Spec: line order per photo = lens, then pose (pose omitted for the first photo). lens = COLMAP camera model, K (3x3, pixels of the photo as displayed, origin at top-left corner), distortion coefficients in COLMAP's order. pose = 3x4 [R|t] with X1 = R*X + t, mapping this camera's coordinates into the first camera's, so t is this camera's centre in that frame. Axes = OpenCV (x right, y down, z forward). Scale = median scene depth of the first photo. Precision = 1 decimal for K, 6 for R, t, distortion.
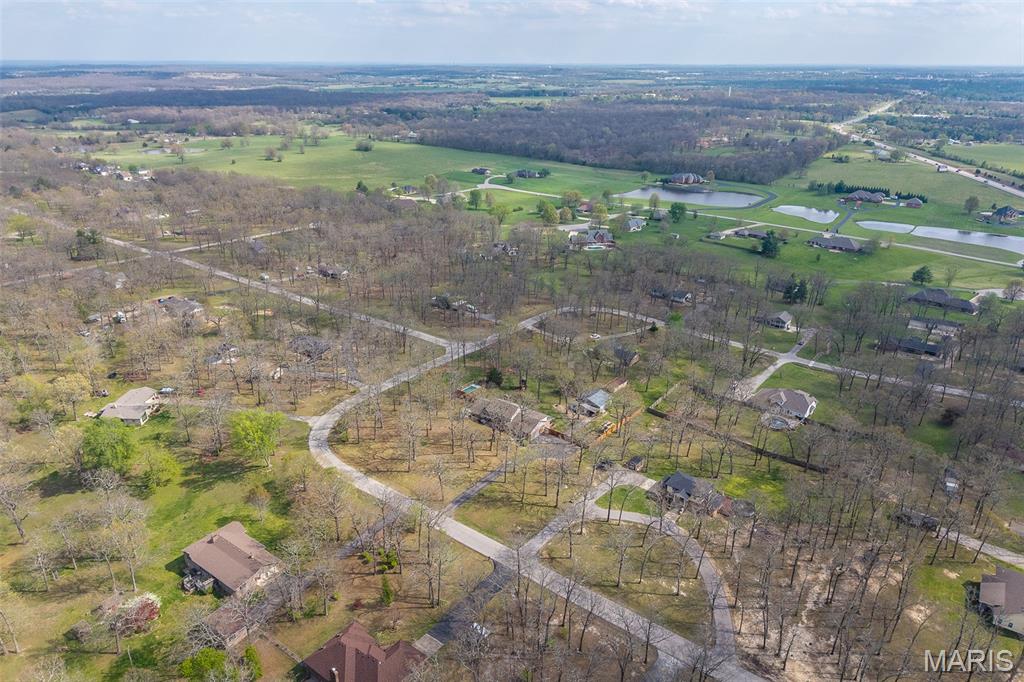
lens RADIAL K [[679.6, 0, 514.0], [0, 679.6, 338.7], [0, 0, 1]] dist [0.043323, -0.051514]
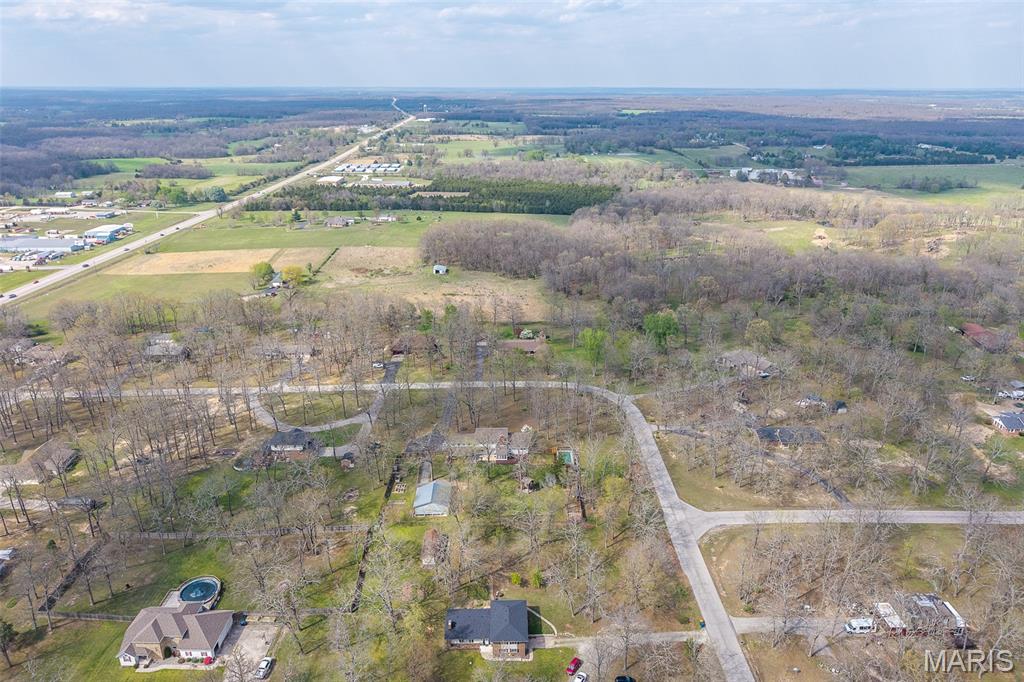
lens RADIAL K [[679.6, 0, 514.0], [0, 679.6, 338.7], [0, 0, 1]] dist [0.043323, -0.051514]
pose [[-0.794971, 0.198844, -0.573133, 0.183400], [-0.238612, 0.766116, 0.596767, -0.219184], [0.557750, 0.611169, -0.561594, 0.544366]]
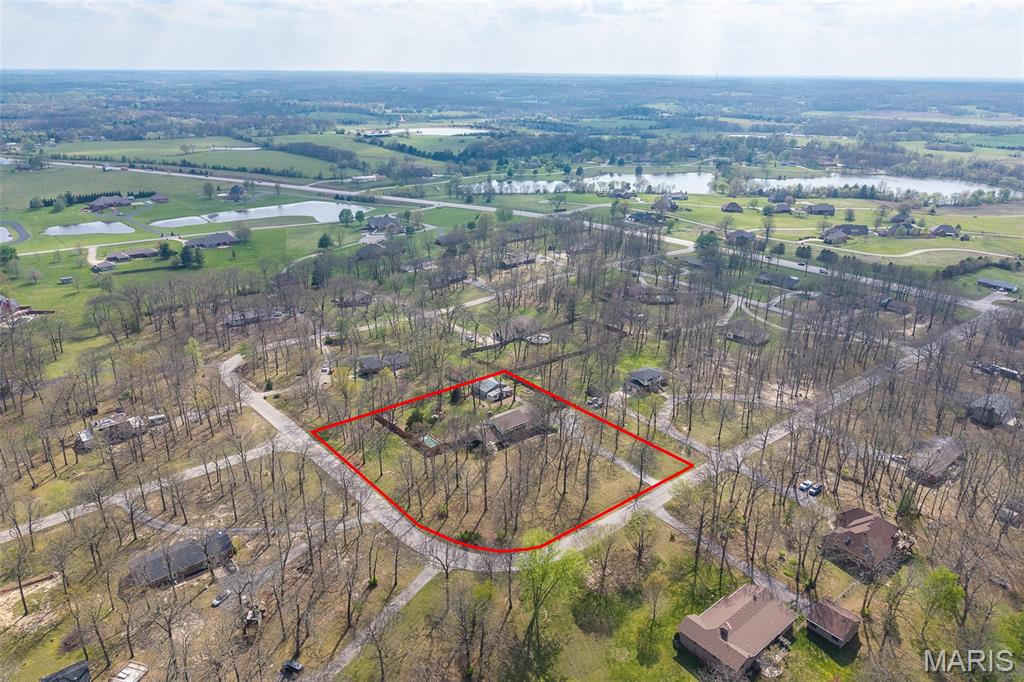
lens RADIAL K [[679.6, 0, 514.0], [0, 679.6, 338.7], [0, 0, 1]] dist [0.043323, -0.051514]
pose [[0.240642, -0.359194, 0.901705, -0.302345], [0.361156, 0.895435, 0.260313, -0.088946], [-0.900921, 0.263014, 0.345204, 0.231260]]
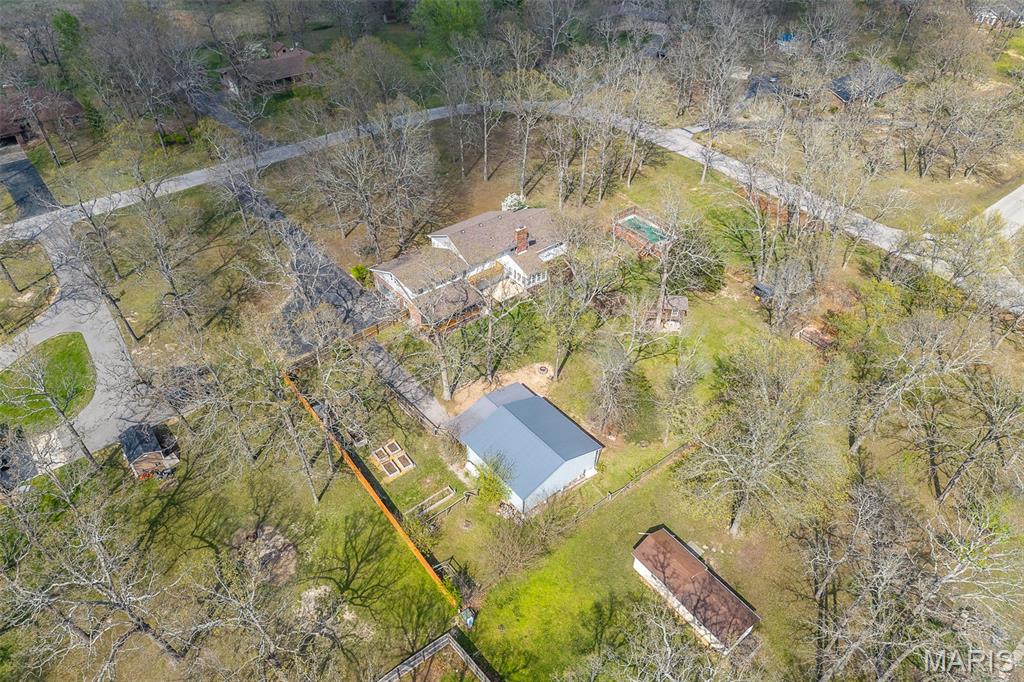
lens RADIAL K [[679.6, 0, 514.0], [0, 679.6, 338.7], [0, 0, 1]] dist [0.043323, -0.051514]
pose [[-0.265362, 0.597221, -0.756908, 0.114092], [-0.367589, 0.663088, 0.652067, -0.044442], [0.891326, 0.451265, 0.043574, 0.378353]]
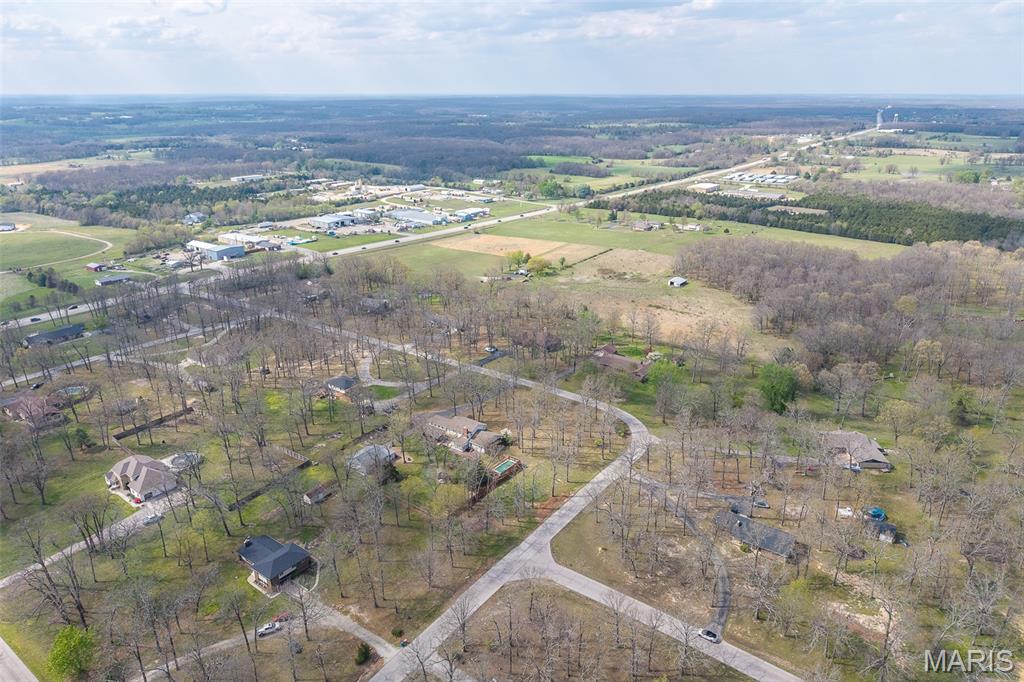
lens RADIAL K [[679.6, 0, 514.0], [0, 679.6, 338.7], [0, 0, 1]] dist [0.043323, -0.051514]
pose [[-0.999900, -0.014159, 0.000657, -0.029813], [-0.010082, 0.742991, 0.669225, -0.249987], [-0.009964, 0.669151, -0.743059, 0.613427]]
